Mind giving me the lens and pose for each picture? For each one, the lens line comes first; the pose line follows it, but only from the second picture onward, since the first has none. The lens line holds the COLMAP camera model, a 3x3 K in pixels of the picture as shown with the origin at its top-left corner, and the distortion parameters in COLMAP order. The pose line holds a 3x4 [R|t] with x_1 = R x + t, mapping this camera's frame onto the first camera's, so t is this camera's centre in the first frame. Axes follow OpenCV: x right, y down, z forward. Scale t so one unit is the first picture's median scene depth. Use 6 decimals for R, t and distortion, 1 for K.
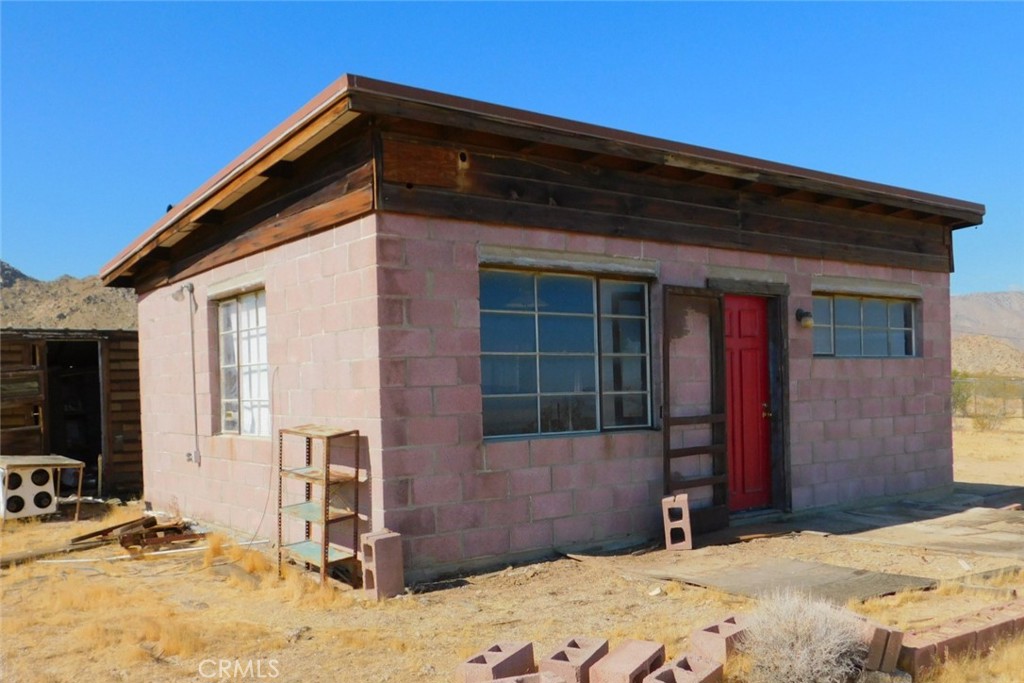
lens RADIAL K [[922.8, 0, 520.4], [0, 922.8, 387.0], [0, 0, 1]] dist [-0.034225, 0.004677]
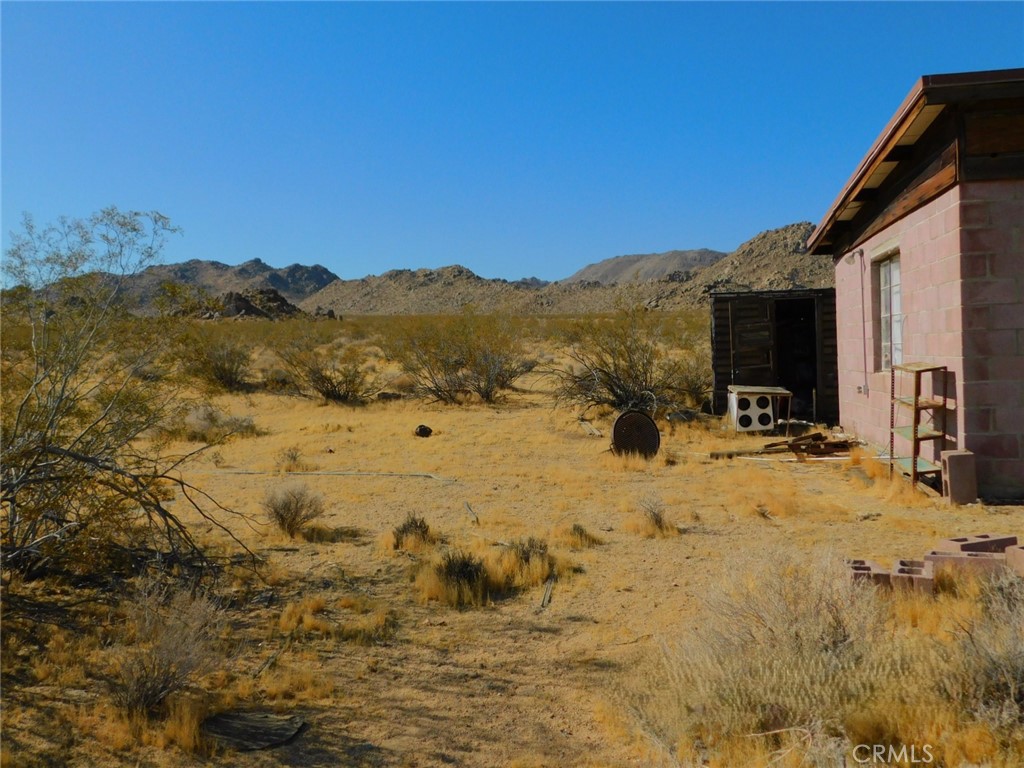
lens RADIAL K [[884.7, 0, 511.7], [0, 884.7, 380.5], [0, 0, 1]] dist [-0.036268, 0.016773]
pose [[0.653261, 0.025781, -0.756694, 0.272689], [0.012227, 0.998931, 0.044589, 0.005957], [0.757034, -0.038380, 0.652247, -0.154766]]
